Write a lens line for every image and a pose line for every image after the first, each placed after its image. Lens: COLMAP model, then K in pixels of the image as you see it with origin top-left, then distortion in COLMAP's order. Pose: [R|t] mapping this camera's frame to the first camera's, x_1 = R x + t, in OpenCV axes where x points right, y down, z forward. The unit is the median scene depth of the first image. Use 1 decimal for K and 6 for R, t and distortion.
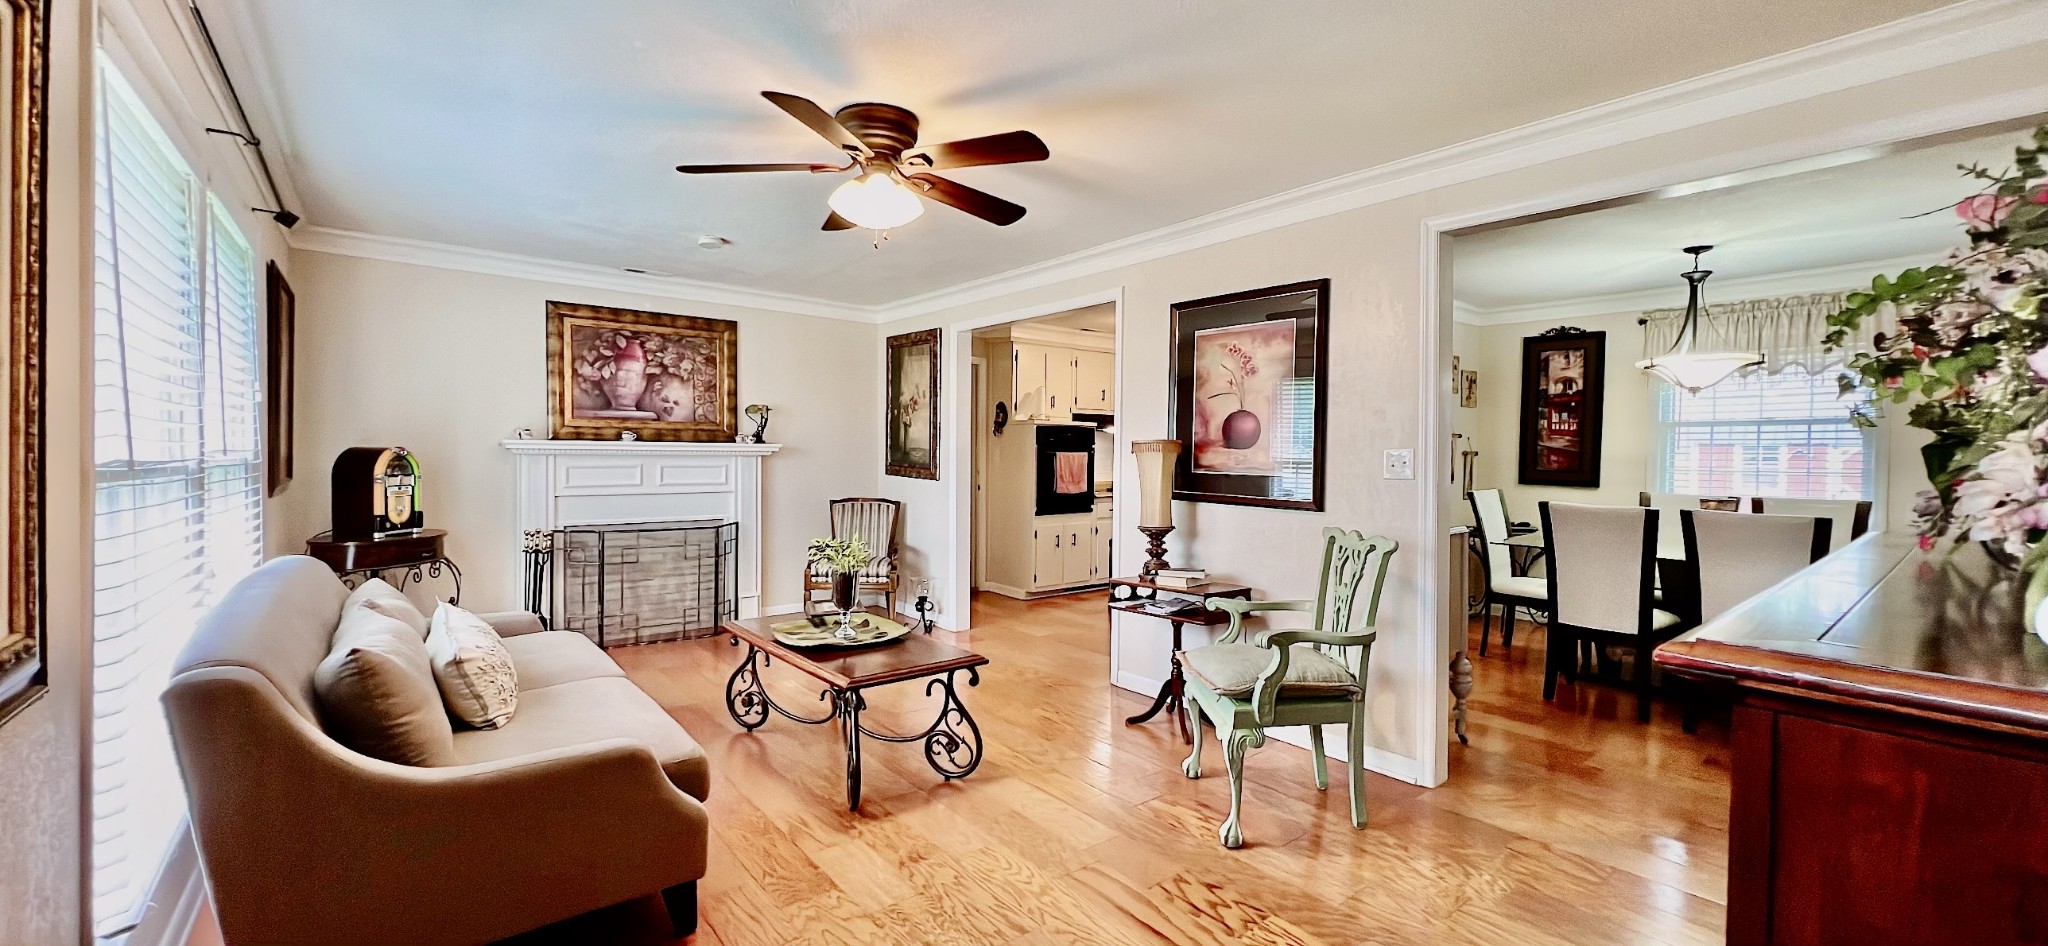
lens RADIAL K [[779.5, 0, 1026.5], [0, 779.5, 465.7], [0, 0, 1]] dist [0.000400, -0.000026]
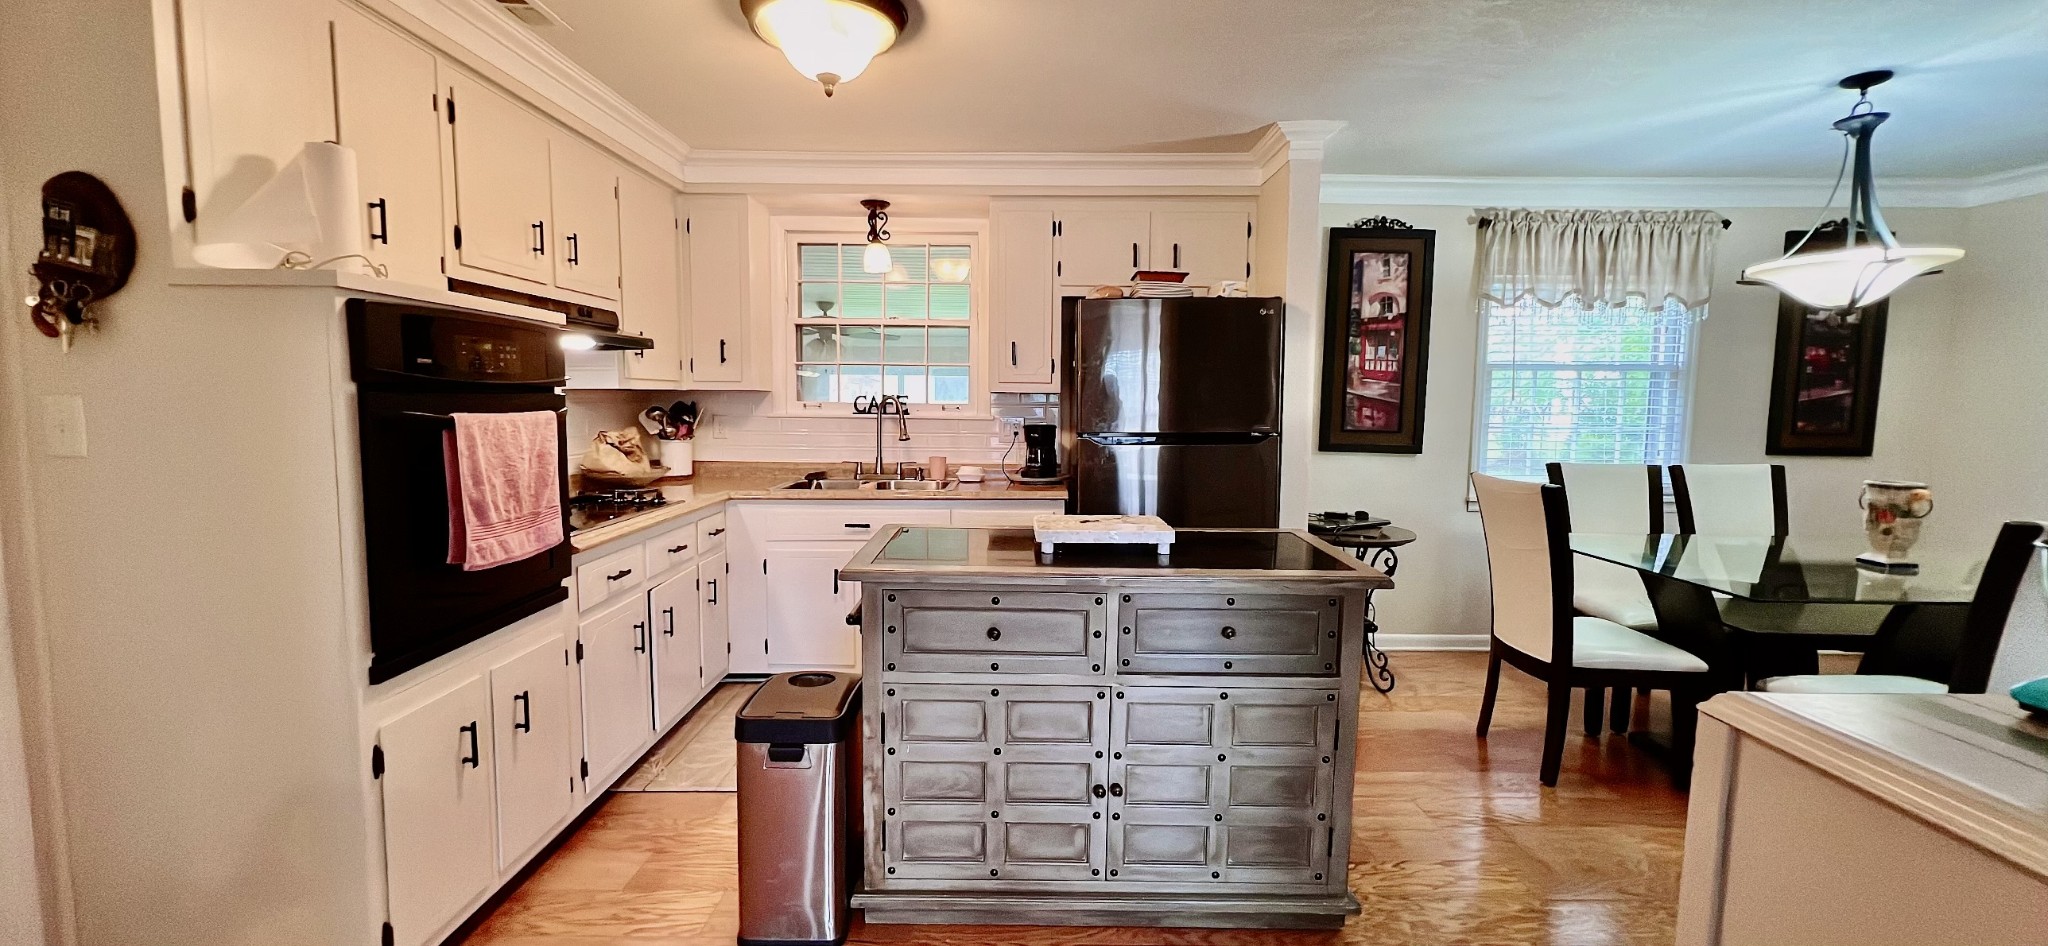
lens RADIAL K [[779.5, 0, 1016.6], [0, 779.5, 466.1], [0, 0, 1]] dist [0.000400, -0.000026]
pose [[0.635634, -0.069627, 0.768844, -0.046480], [0.010104, 0.996589, 0.081899, -0.021848], [-0.771924, -0.044289, 0.634170, 0.801905]]
